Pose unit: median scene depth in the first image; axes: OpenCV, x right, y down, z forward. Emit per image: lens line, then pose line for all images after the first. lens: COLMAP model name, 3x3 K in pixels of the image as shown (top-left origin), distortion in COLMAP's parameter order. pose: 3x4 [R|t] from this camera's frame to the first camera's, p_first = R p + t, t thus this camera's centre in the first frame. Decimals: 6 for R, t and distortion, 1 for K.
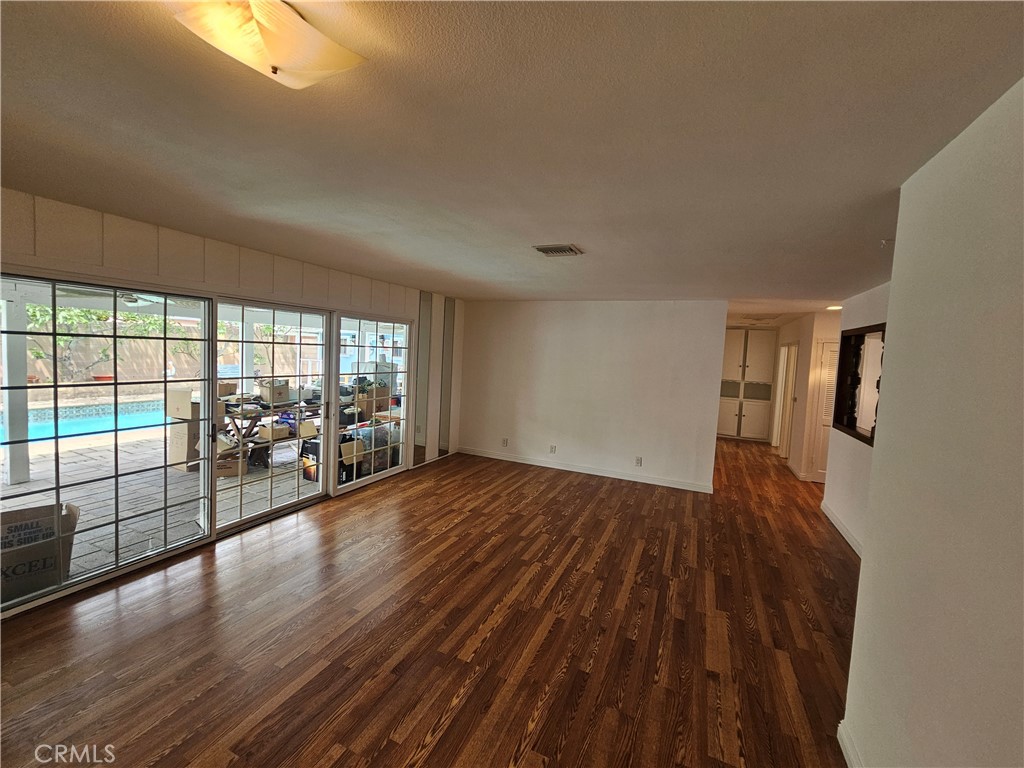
lens RADIAL K [[419.3, 0, 515.2], [0, 419.3, 375.1], [0, 0, 1]] dist [-0.001428, -0.000370]
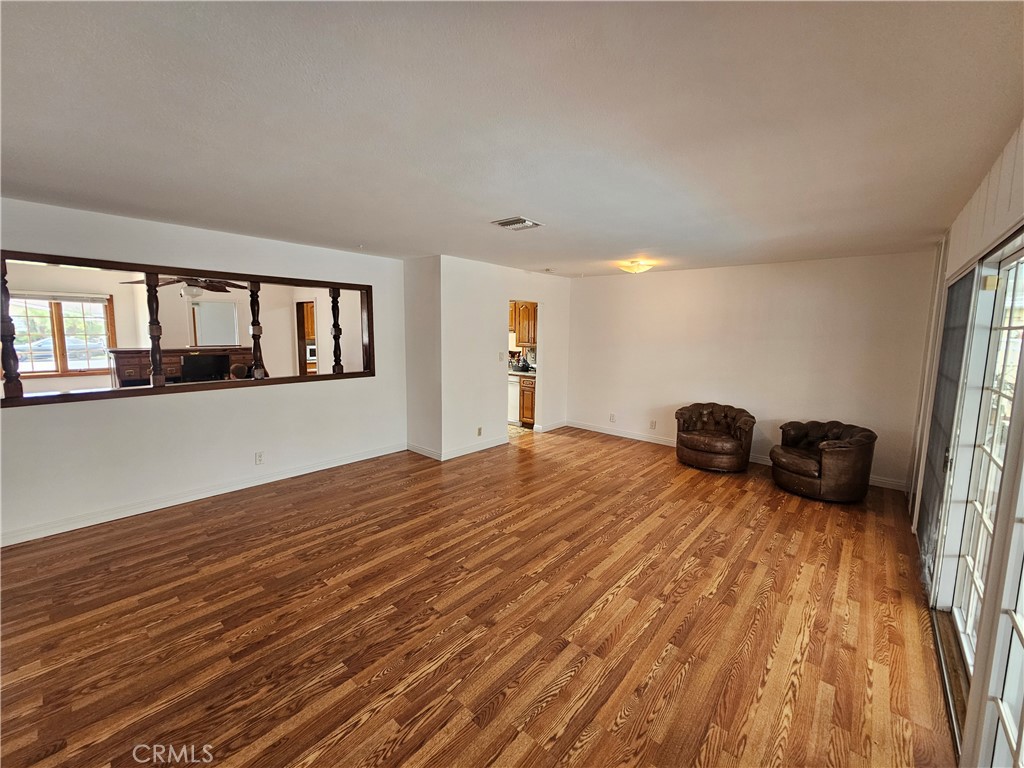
lens RADIAL K [[419.3, 0, 515.2], [0, 419.3, 375.1], [0, 0, 1]] dist [-0.001428, -0.000370]
pose [[-0.955310, -0.094884, 0.279965, -0.194482], [-0.045949, 0.983238, 0.176443, -0.085856], [-0.292014, 0.155694, -0.943656, 1.736966]]
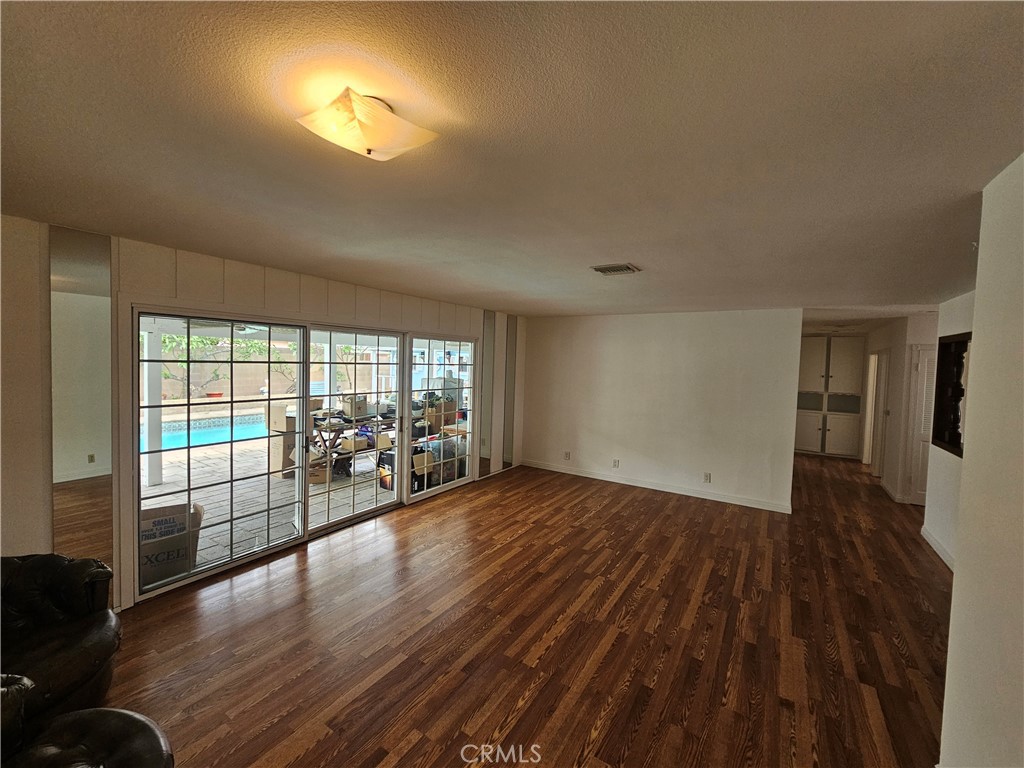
lens RADIAL K [[419.3, 0, 515.2], [0, 419.3, 375.1], [0, 0, 1]] dist [-0.001428, -0.000370]
pose [[0.988892, -0.015238, -0.147849, 0.006198], [0.010855, 0.999479, -0.030410, -0.007916], [0.148236, 0.028468, 0.988542, -0.037981]]
